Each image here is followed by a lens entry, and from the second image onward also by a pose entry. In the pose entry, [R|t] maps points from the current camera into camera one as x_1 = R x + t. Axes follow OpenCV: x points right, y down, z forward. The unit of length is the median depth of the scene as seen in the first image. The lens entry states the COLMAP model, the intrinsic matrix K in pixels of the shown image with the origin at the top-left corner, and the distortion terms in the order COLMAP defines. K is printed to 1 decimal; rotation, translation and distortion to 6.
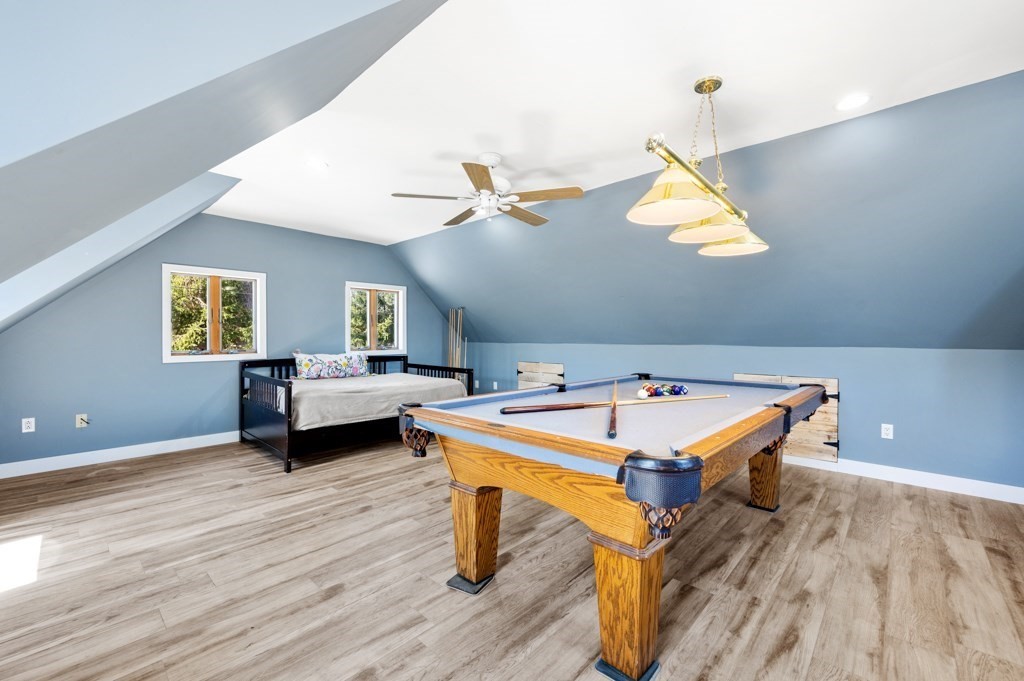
lens RADIAL K [[423.1, 0, 511.9], [0, 423.1, 342.6], [0, 0, 1]] dist [-0.003369, -0.000052]
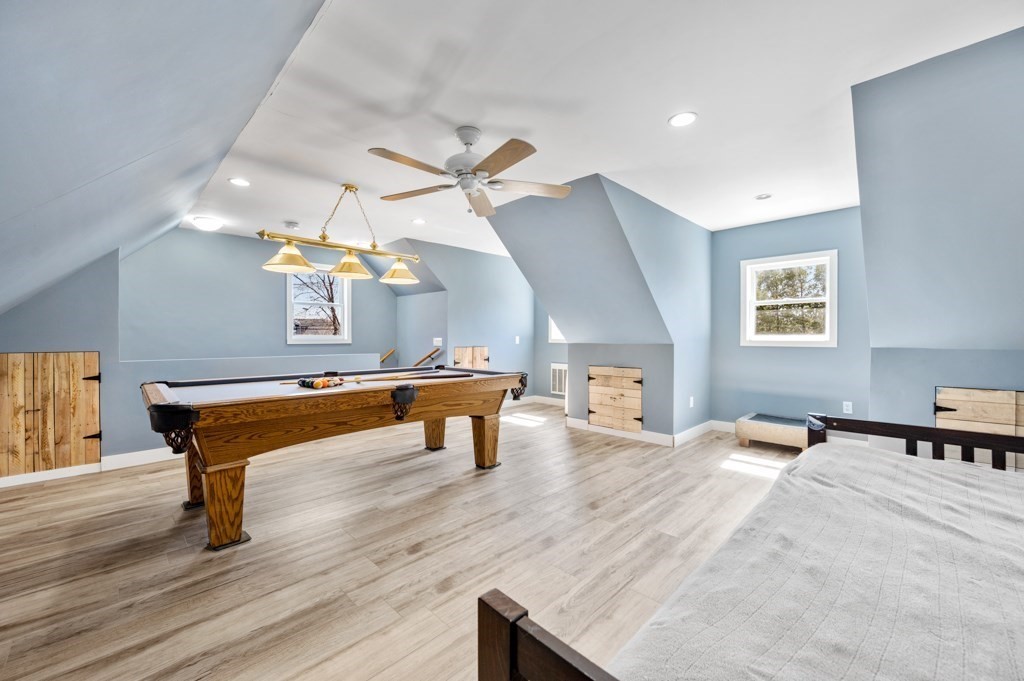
lens RADIAL K [[403.0, 0, 511.3], [0, 403.0, 339.9], [0, 0, 1]] dist [0.000303, -0.000241]
pose [[-0.999238, -0.001857, 0.038989, -0.188016], [-0.001230, 0.999870, 0.016101, -0.017816], [-0.039014, 0.016041, -0.999110, 1.960614]]
